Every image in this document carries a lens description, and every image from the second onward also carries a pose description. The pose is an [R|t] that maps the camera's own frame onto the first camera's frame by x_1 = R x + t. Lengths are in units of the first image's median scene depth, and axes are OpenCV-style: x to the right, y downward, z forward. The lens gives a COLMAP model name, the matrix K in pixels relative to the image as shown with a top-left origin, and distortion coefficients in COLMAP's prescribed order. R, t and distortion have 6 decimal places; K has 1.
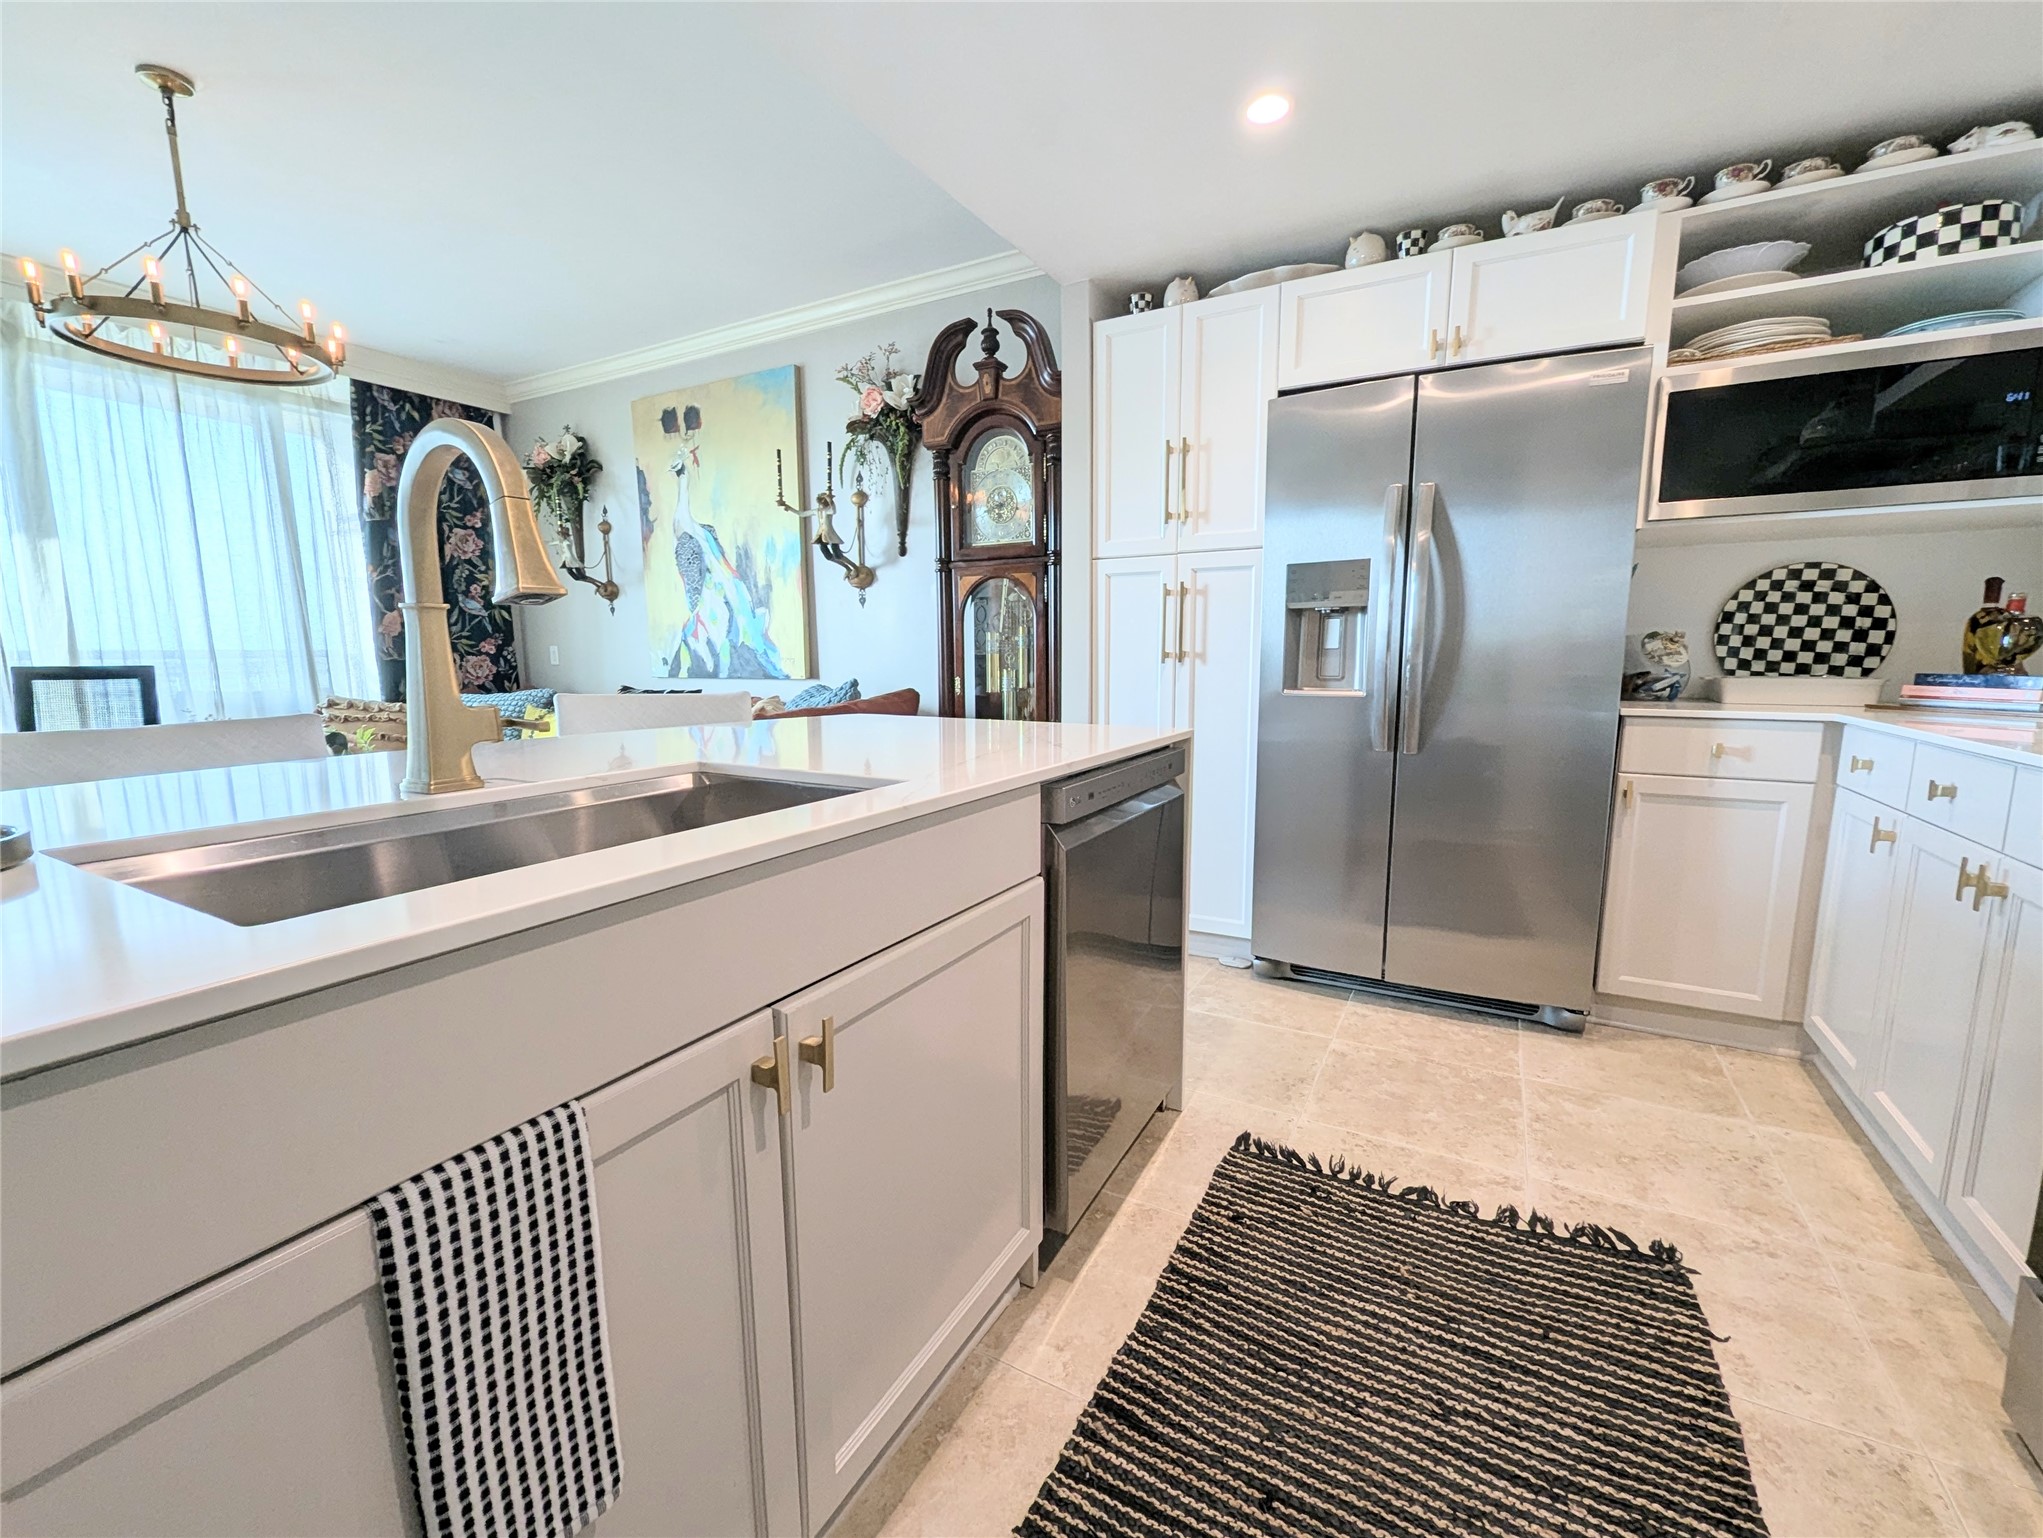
lens RADIAL K [[847.9, 0, 1021.5], [0, 847.9, 769.0], [0, 0, 1]] dist [0.020063, -0.008656]
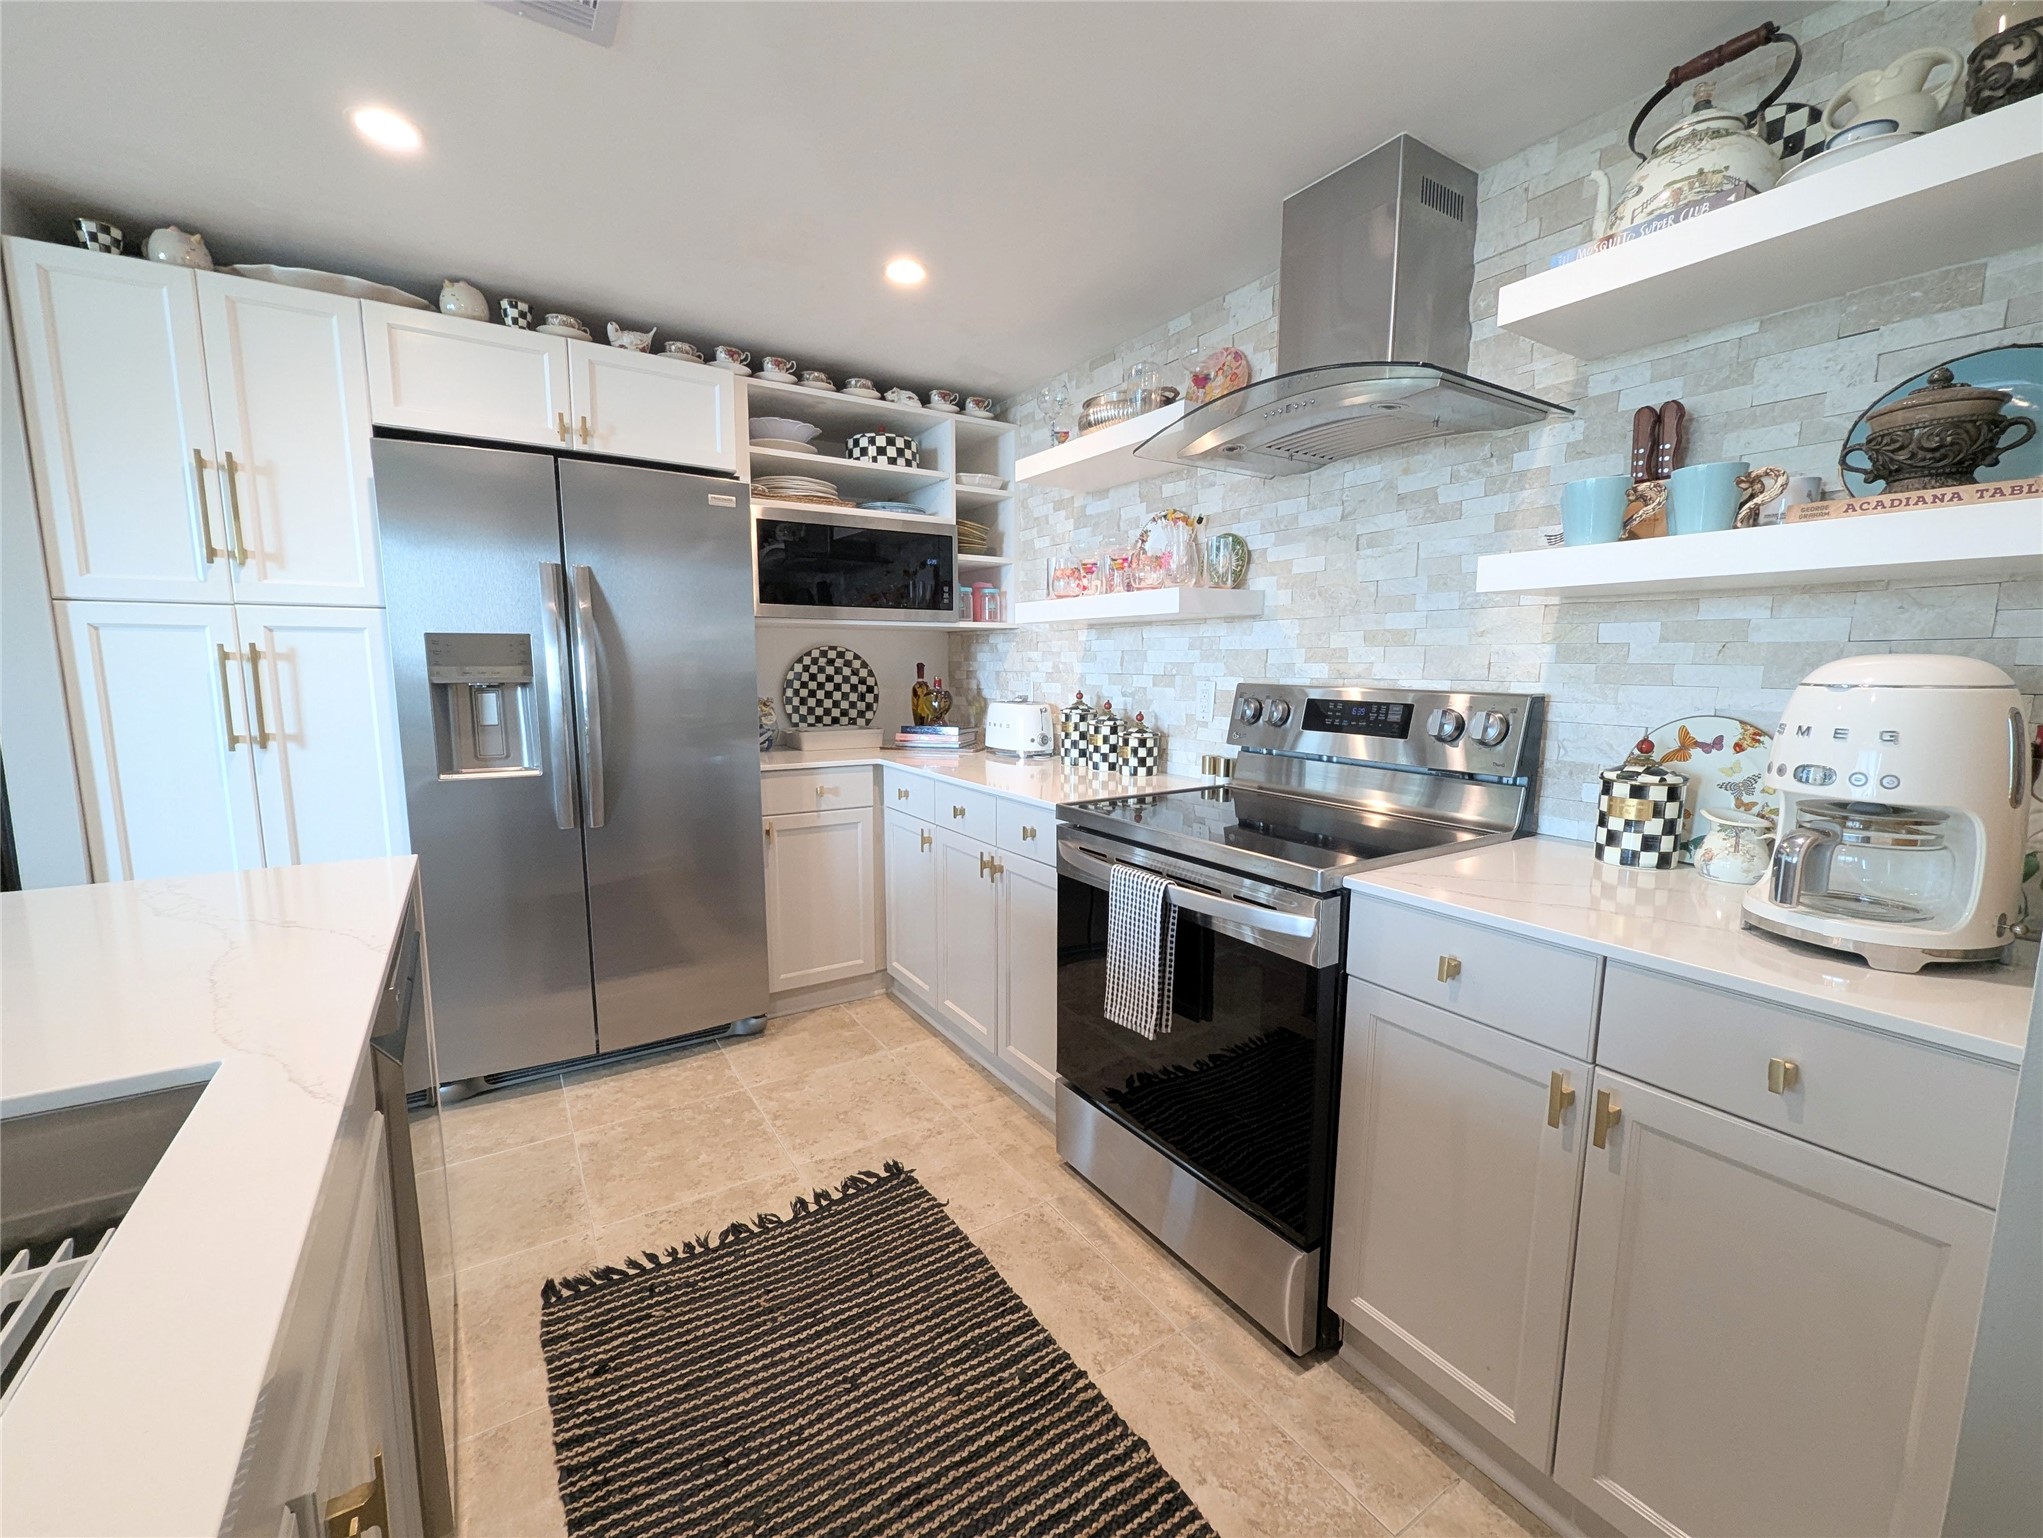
lens RADIAL K [[855.4, 0, 1021.5], [0, 855.4, 769.0], [0, 0, 1]] dist [-0.000761, 0.000298]
pose [[0.472215, -0.109455, 0.874661, -0.265452], [0.117451, 0.991226, 0.060632, -0.125222], [-0.873624, 0.074098, 0.480927, 0.087254]]
